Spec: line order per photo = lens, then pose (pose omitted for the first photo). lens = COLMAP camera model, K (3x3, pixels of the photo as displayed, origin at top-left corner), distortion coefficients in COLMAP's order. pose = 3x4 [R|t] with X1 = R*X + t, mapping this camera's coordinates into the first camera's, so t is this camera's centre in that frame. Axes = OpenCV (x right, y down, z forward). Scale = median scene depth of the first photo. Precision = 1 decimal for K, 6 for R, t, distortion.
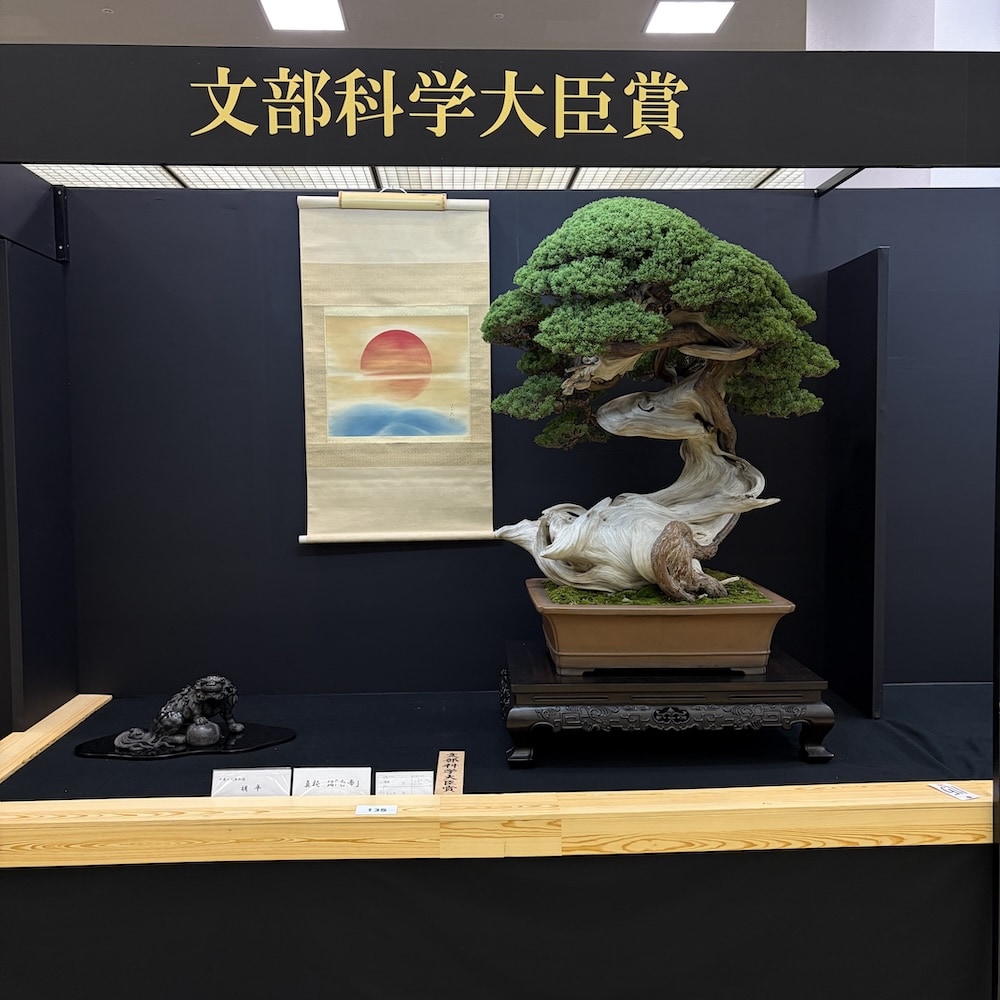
lens RADIAL K [[994.1, 0, 500.0], [0, 994.1, 500.0], [0, 0, 1]] dist [0.067977, -0.122346]
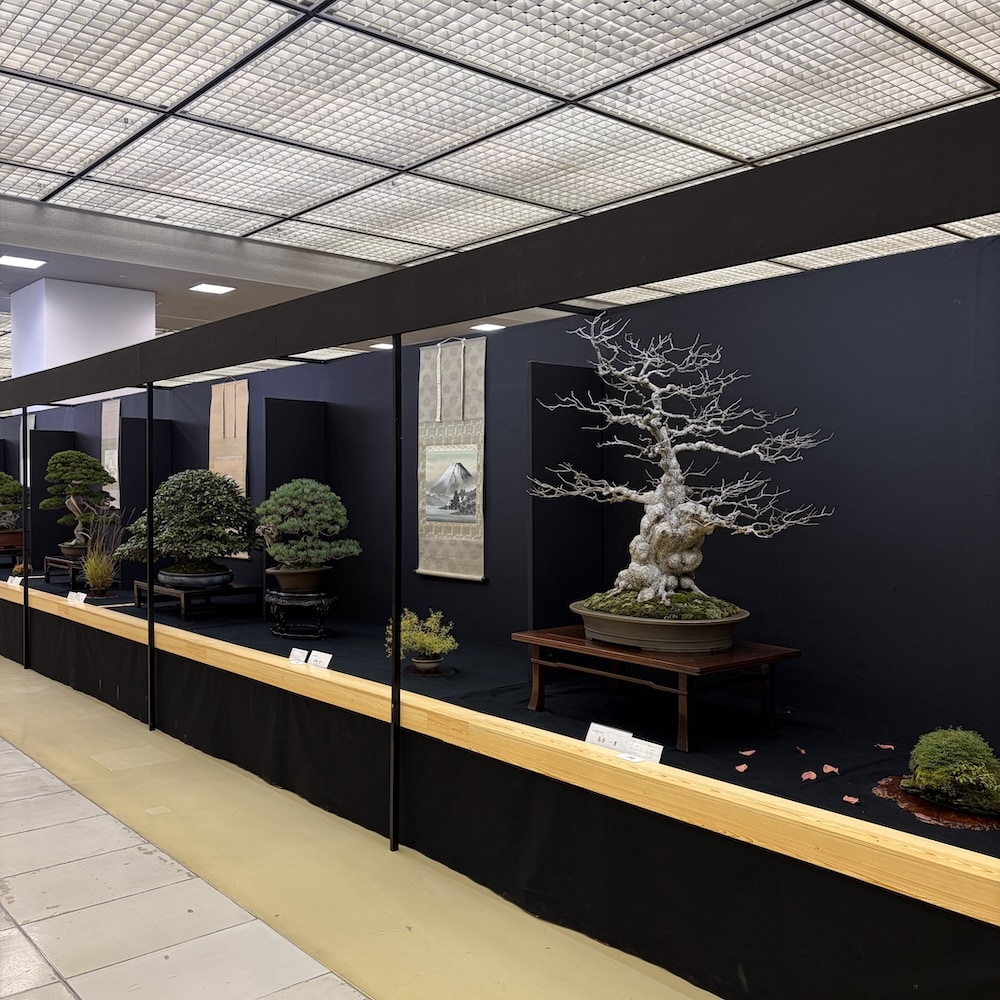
lens RADIAL K [[994.1, 0, 500.0], [0, 994.1, 500.0], [0, 0, 1]] dist [0.067977, -0.122346]
pose [[0.623444, 0.021064, -0.781584, 0.404559], [-0.056750, 0.998220, -0.018365, -0.003486], [0.779805, 0.055804, 0.623530, 0.012747]]
